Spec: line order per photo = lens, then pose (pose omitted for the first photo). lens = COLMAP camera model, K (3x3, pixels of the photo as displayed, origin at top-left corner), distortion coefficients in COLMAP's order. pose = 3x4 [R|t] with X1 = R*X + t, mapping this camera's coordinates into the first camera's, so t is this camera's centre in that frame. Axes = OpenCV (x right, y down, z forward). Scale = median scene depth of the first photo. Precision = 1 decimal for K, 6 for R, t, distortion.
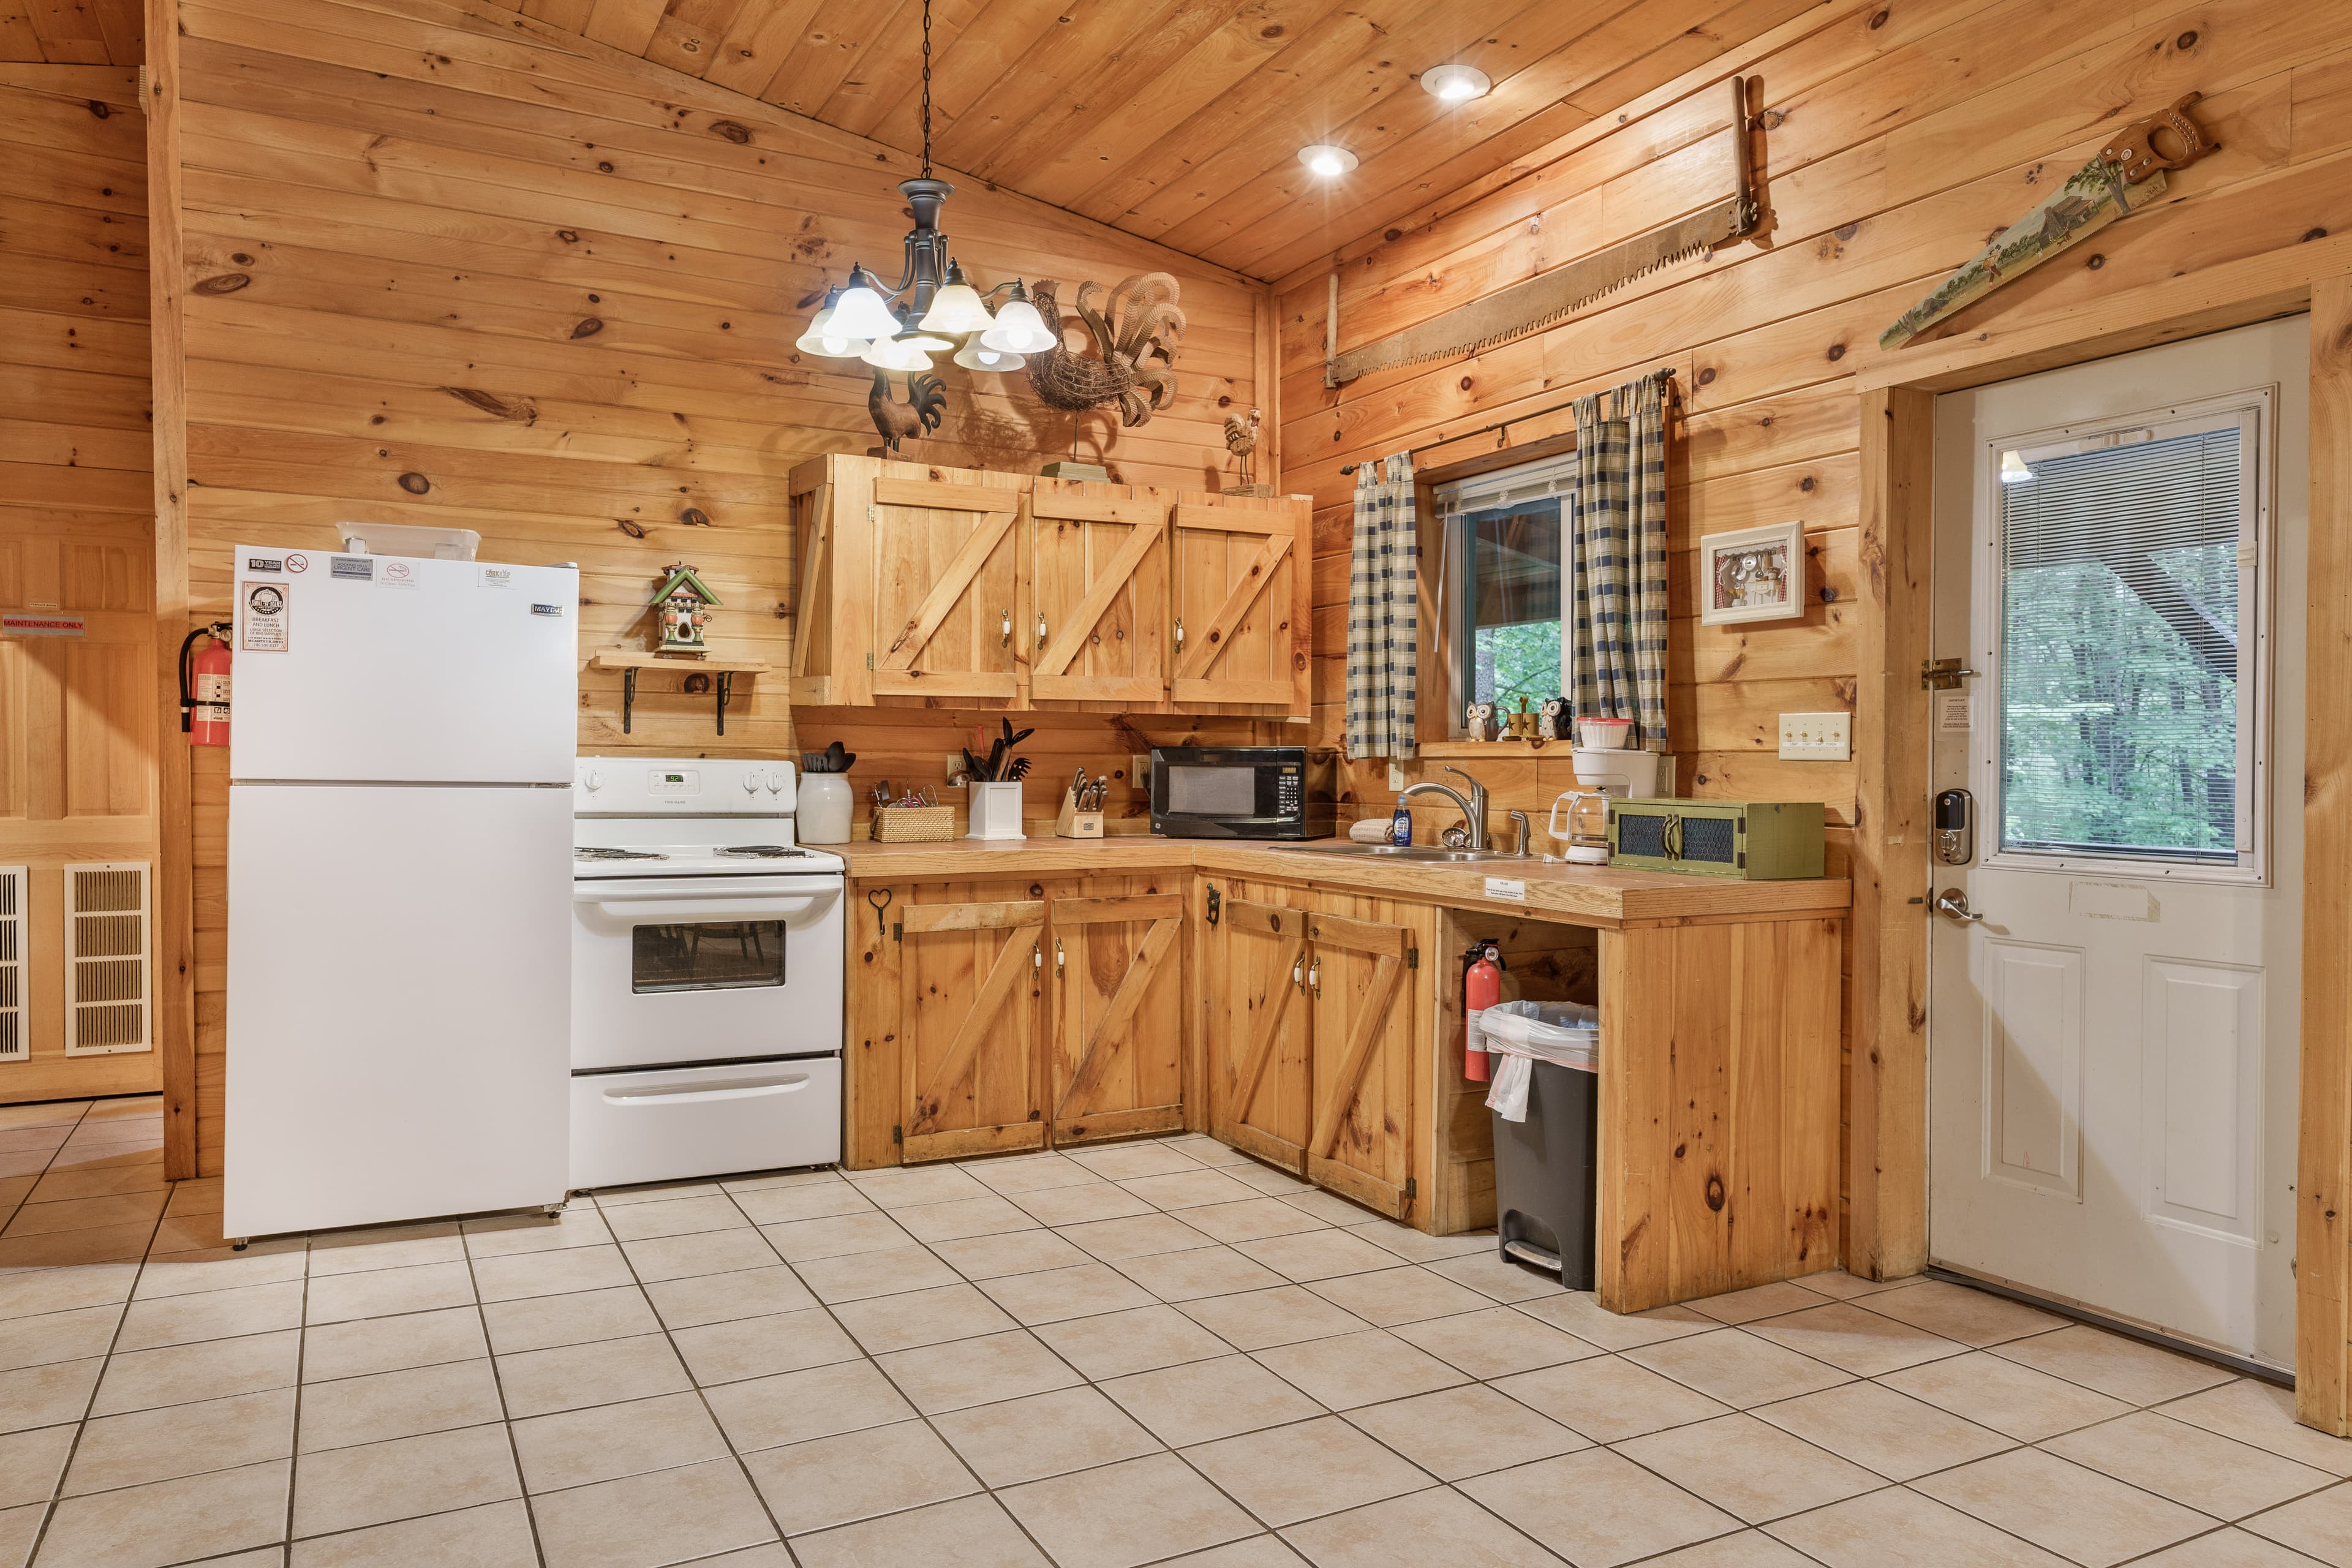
lens RADIAL K [[1881.7, 0, 1176.0], [0, 1881.7, 784.0], [0, 0, 1]] dist [-0.003517, -0.002352]
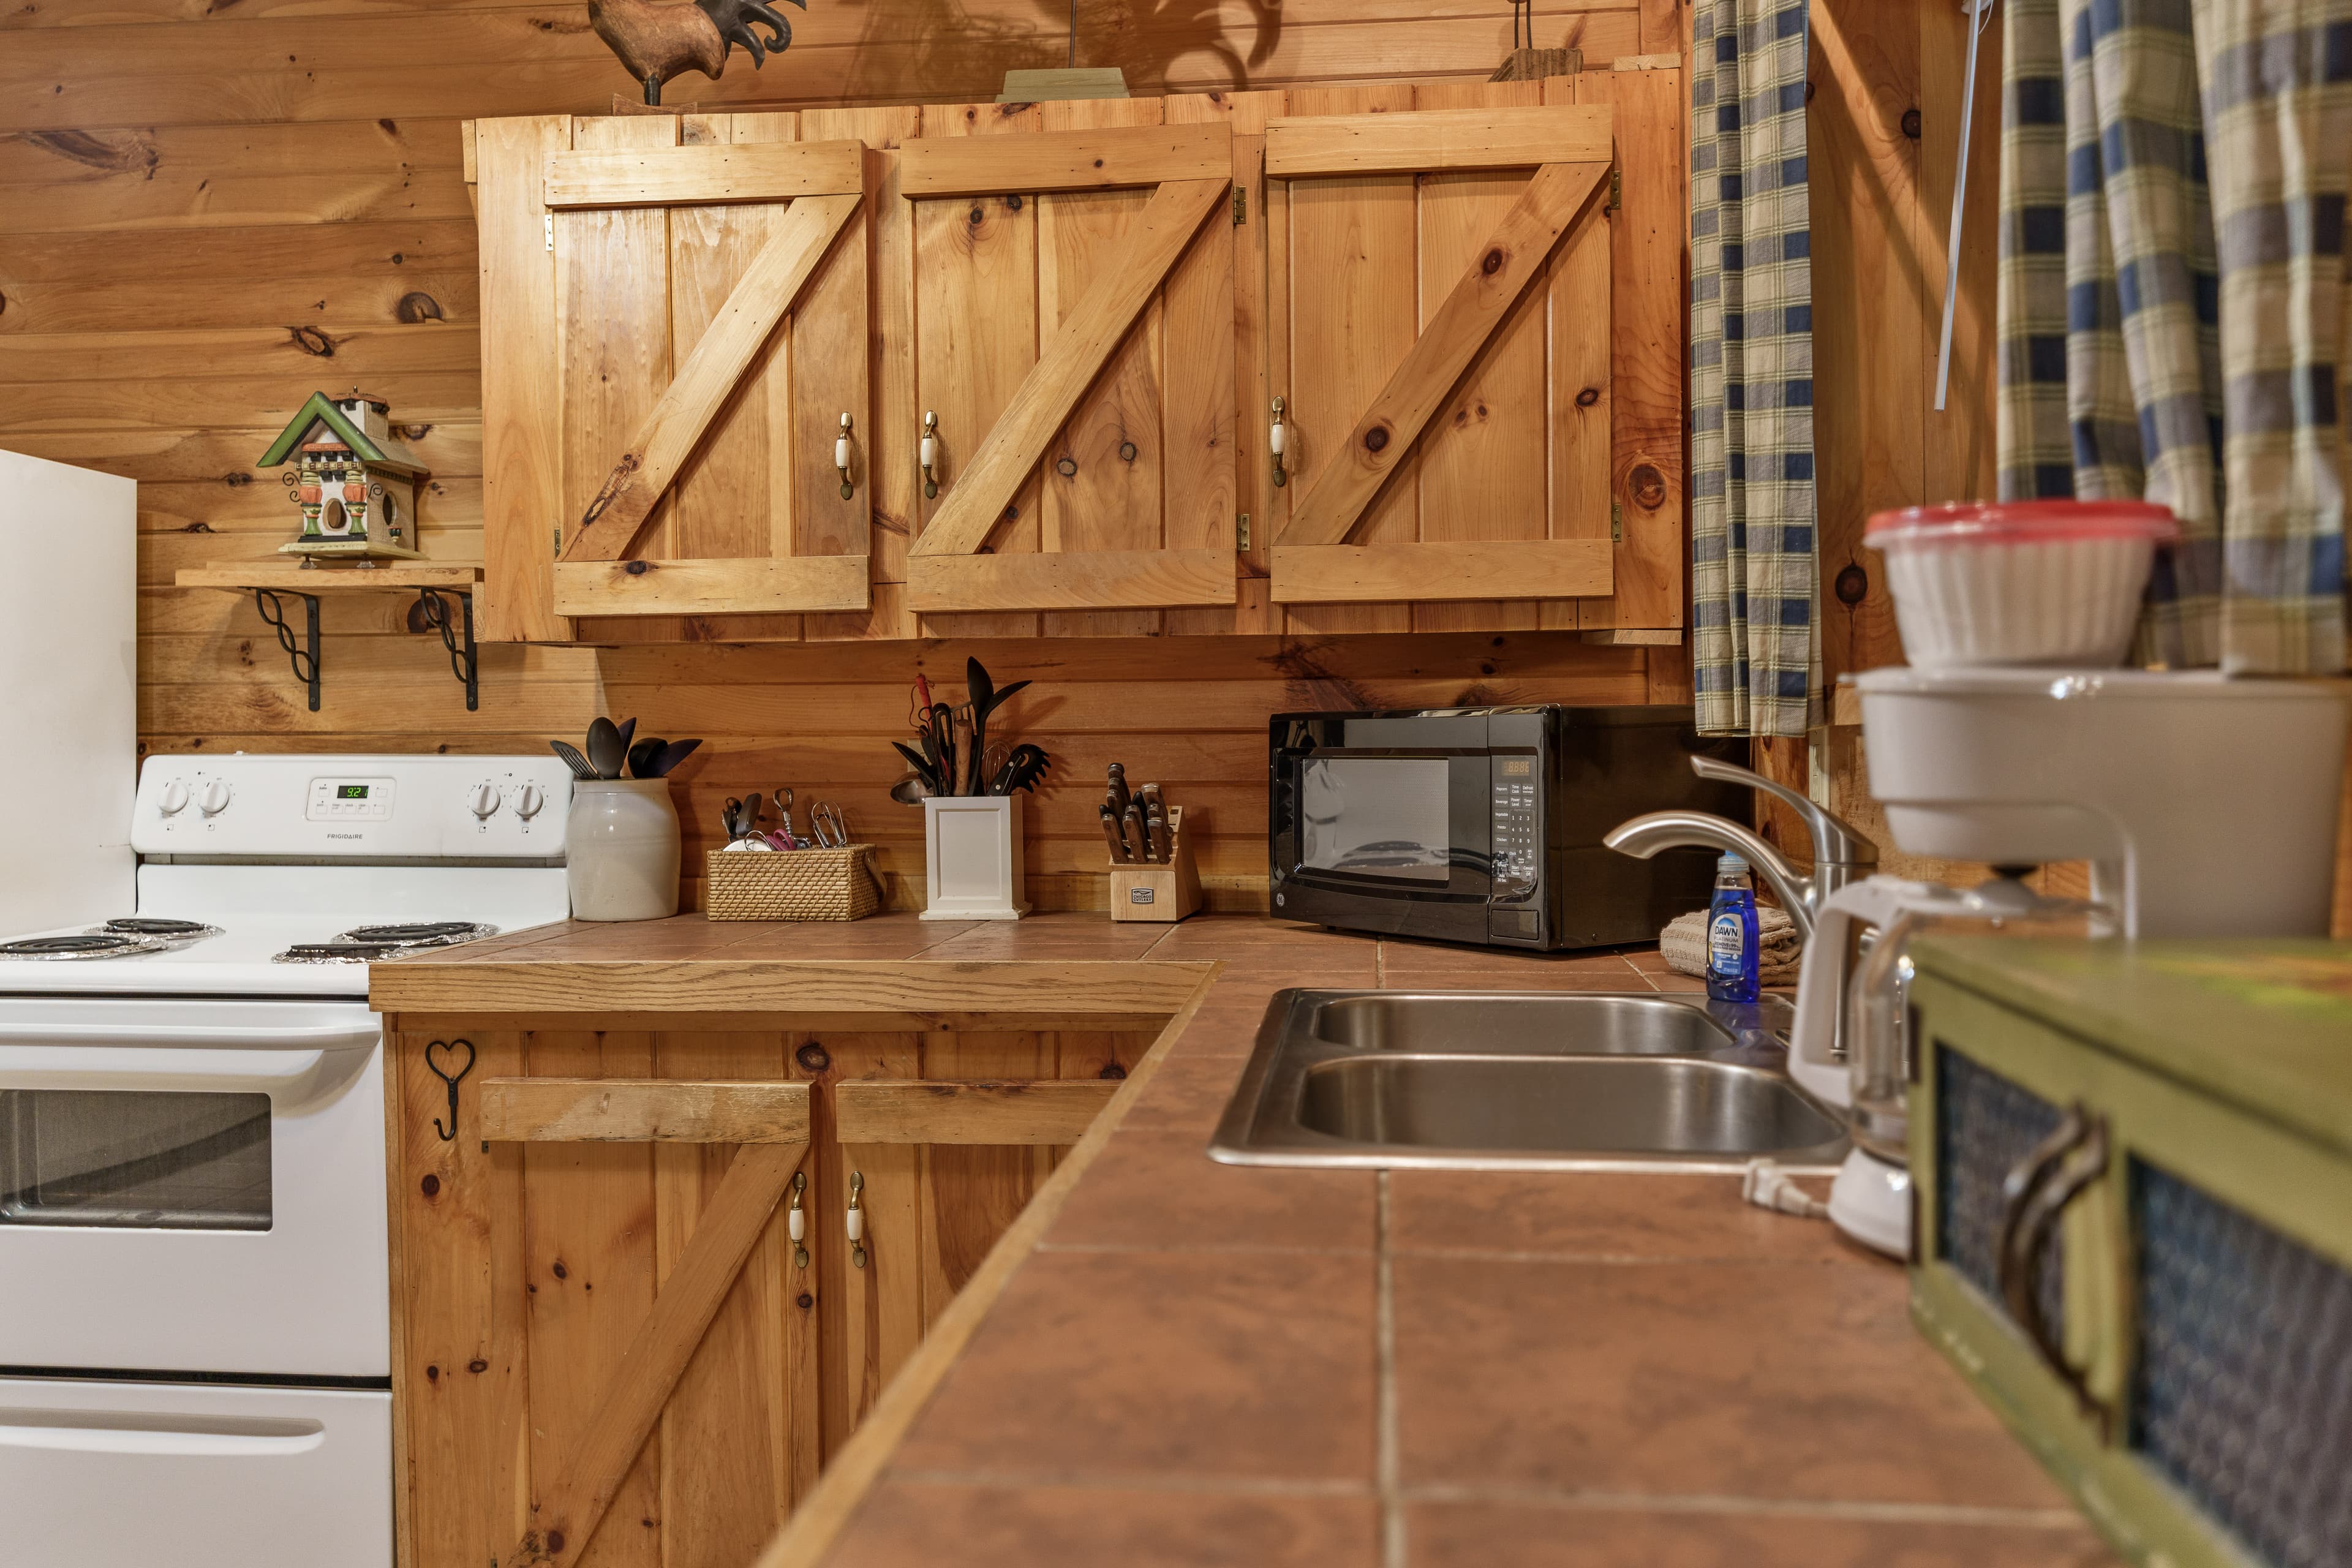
lens RADIAL K [[1881.7, 0, 1176.0], [0, 1881.7, 784.0], [0, 0, 1]] dist [-0.003517, -0.002352]
pose [[0.809831, -0.000133, -0.586663, 0.241327], [0.005417, 0.999959, 0.007251, -0.007847], [0.586638, -0.009050, 0.809798, 0.701899]]
